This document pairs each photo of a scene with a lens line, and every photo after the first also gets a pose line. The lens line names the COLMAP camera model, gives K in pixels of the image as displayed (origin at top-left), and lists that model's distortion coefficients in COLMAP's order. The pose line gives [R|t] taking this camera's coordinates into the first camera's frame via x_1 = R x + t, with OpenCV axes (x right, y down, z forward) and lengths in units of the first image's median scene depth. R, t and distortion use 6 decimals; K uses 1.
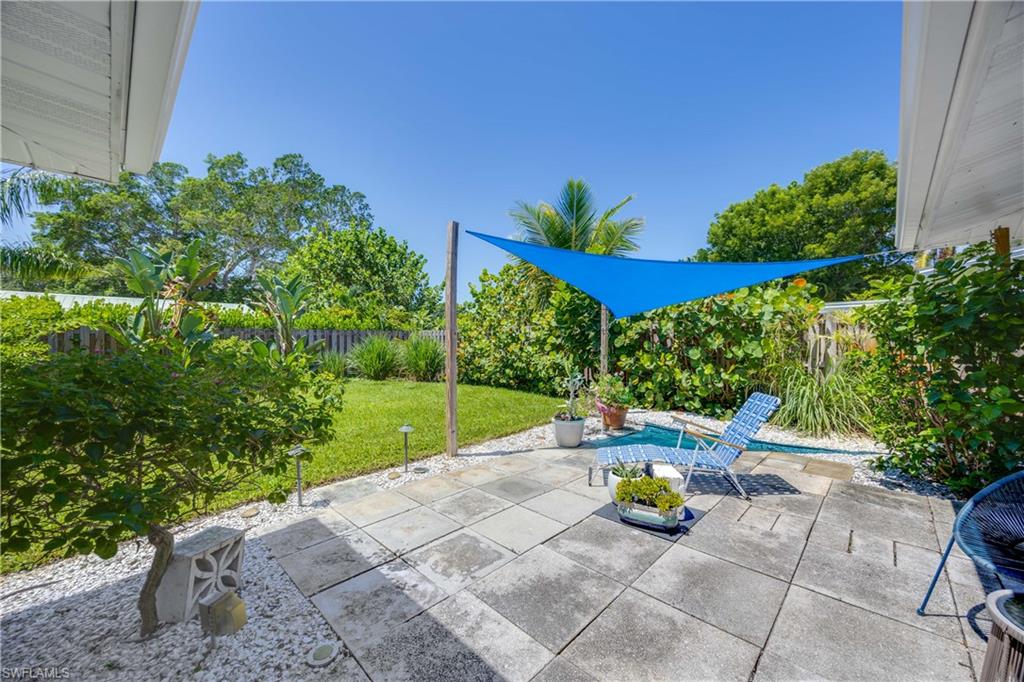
lens RADIAL K [[385.8, 0, 512.0], [0, 385.8, 341.0], [0, 0, 1]] dist [-0.001022, -0.000074]
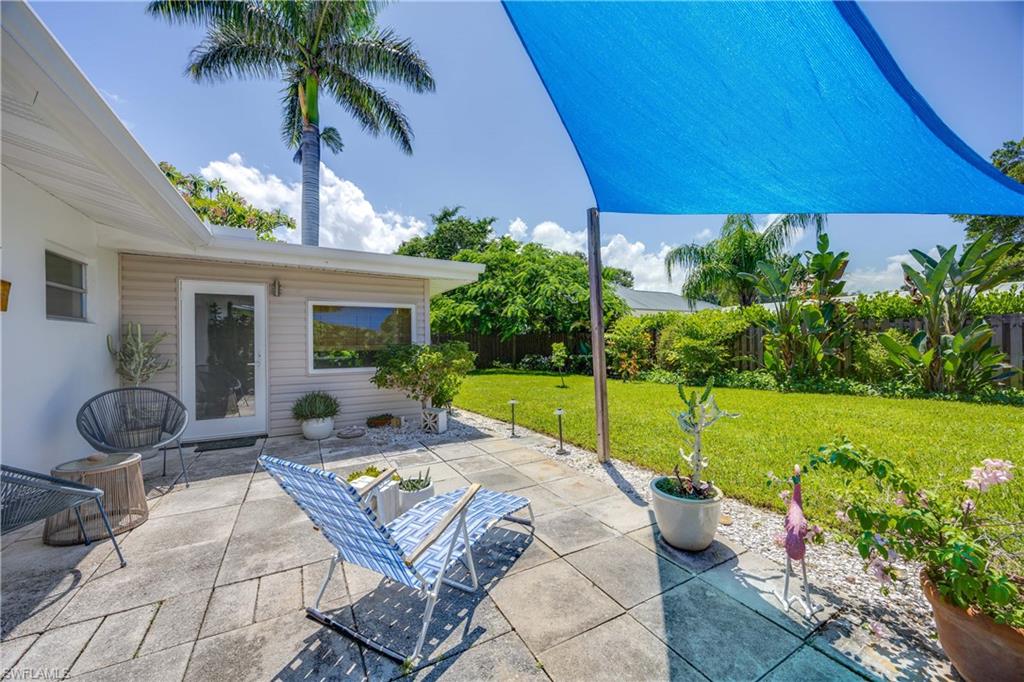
lens RADIAL K [[385.8, 0, 512.0], [0, 385.8, 341.0], [0, 0, 1]] dist [-0.001022, -0.000074]
pose [[-0.284406, 0.006975, -0.958679, 1.216198], [0.017031, 0.999852, 0.002222, 0.010529], [0.958553, -0.015695, -0.284483, 1.644385]]
